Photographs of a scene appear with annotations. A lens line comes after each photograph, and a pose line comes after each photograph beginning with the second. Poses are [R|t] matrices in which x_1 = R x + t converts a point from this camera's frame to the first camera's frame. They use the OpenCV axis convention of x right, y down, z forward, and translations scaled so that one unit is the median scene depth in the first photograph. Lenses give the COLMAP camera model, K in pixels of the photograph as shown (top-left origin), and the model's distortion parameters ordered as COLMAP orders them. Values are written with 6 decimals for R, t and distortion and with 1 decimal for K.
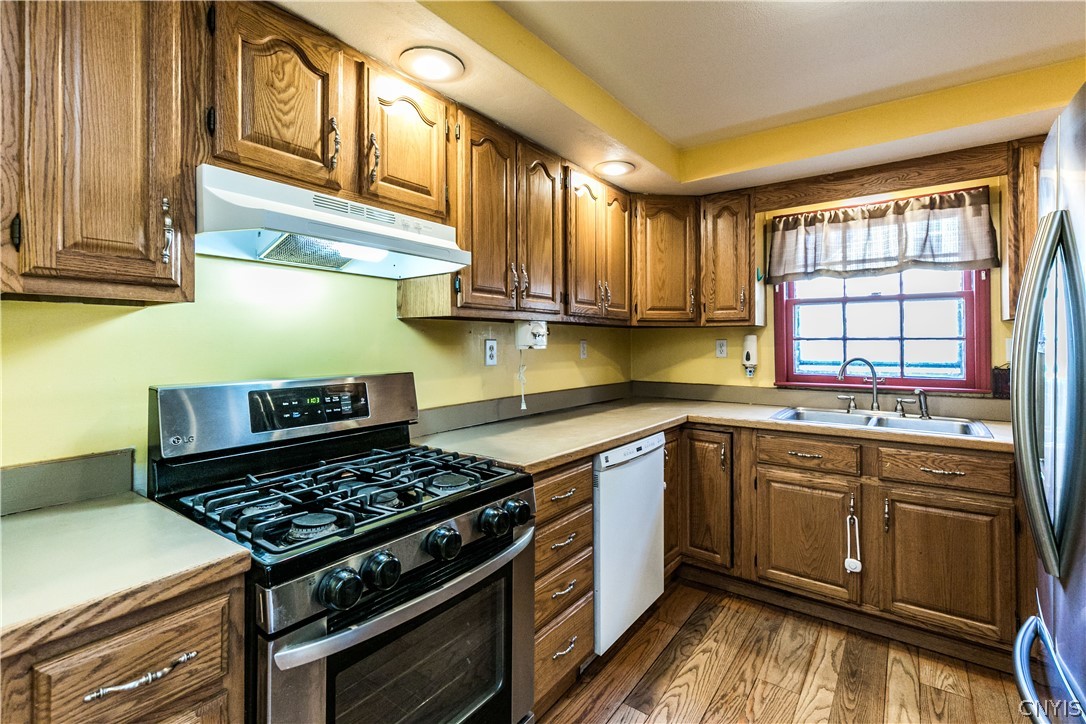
lens RADIAL K [[508.7, 0, 555.5], [0, 508.7, 337.0], [0, 0, 1]] dist [0.007450, -0.002374]
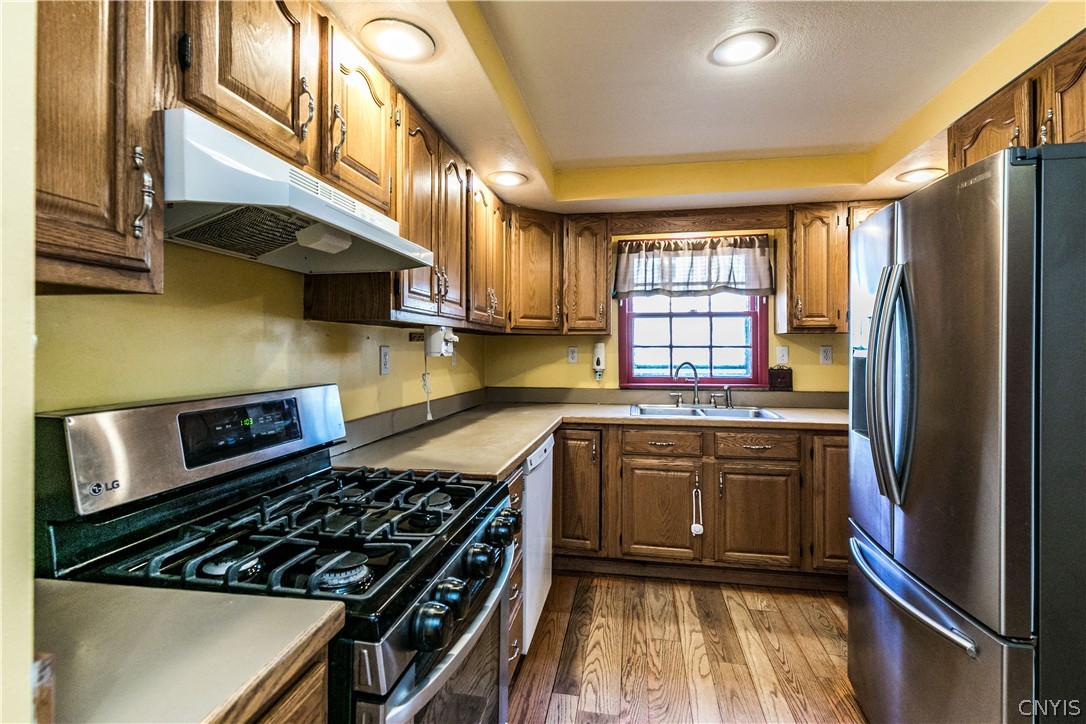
lens RADIAL K [[508.7, 0, 560.0], [0, 508.7, 343.4], [0, 0, 1]] dist [0.007450, -0.002374]
pose [[0.891831, 0.006980, 0.452315, -0.277478], [-0.006812, 0.999975, -0.002000, 0.000131], [-0.452318, -0.001297, 0.891856, 0.046896]]
